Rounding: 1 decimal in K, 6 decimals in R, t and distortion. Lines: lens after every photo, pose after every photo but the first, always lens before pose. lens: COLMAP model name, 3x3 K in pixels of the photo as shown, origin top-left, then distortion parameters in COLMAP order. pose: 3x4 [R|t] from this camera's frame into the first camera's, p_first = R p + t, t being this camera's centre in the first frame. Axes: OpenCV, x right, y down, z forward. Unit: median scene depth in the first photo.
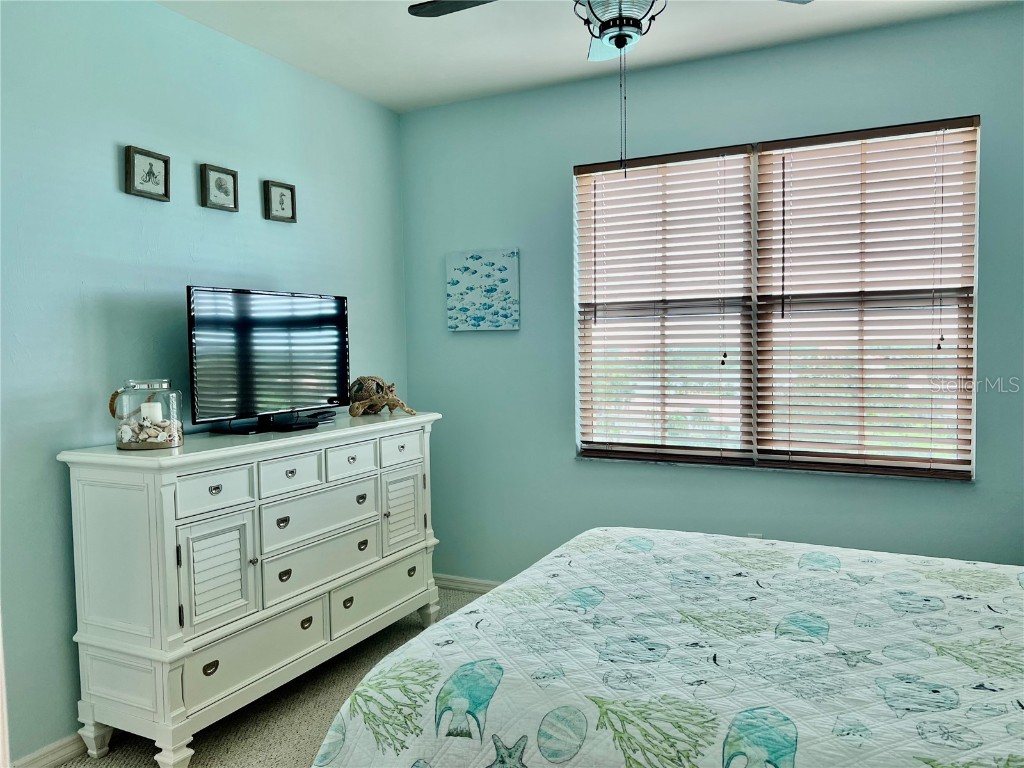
lens RADIAL K [[769.9, 0, 518.1], [0, 769.9, 384.0], [0, 0, 1]] dist [0.033243, -0.011125]
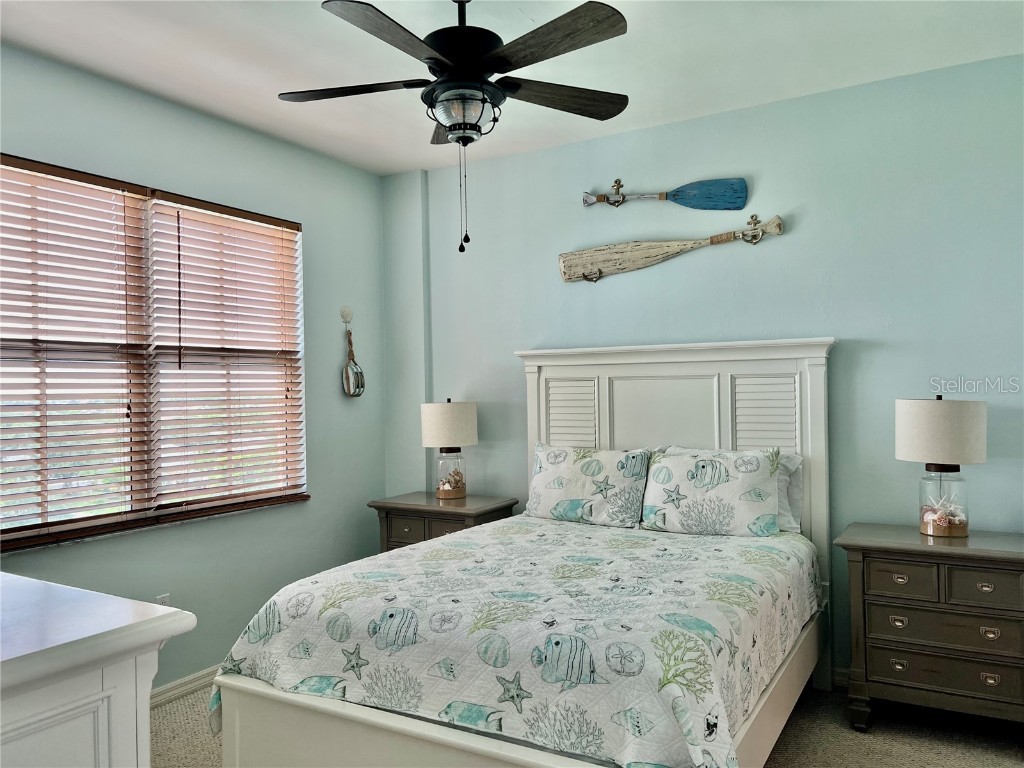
lens RADIAL K [[769.9, 0, 502.8], [0, 769.9, 385.7], [0, 0, 1]] dist [0.033243, -0.011125]
pose [[0.090130, 0.015375, 0.995811, -0.632950], [0.066232, 0.997575, -0.021397, -0.014497], [-0.993725, 0.067883, 0.088893, 0.505977]]
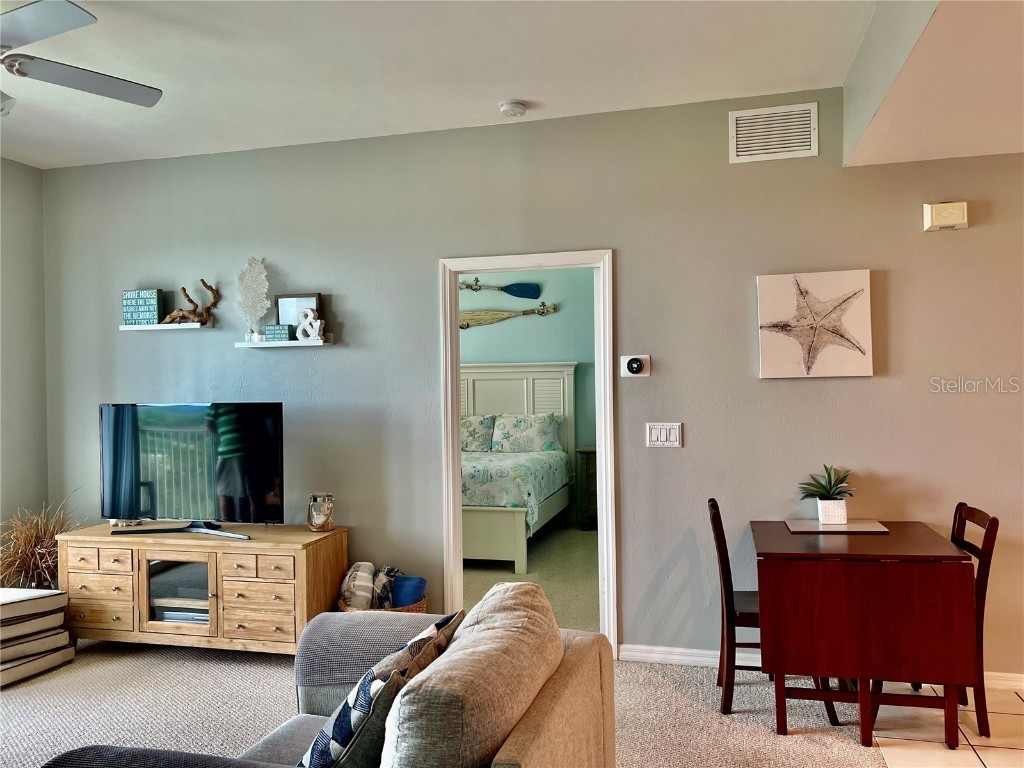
lens RADIAL K [[769.9, 0, 515.5], [0, 769.9, 385.1], [0, 0, 1]] dist [0.033243, -0.011125]
pose [[-0.188063, 0.013712, 0.982061, -1.650246], [0.067039, 0.997750, -0.001093, -0.013055], [-0.979866, 0.065631, -0.188559, 0.739731]]
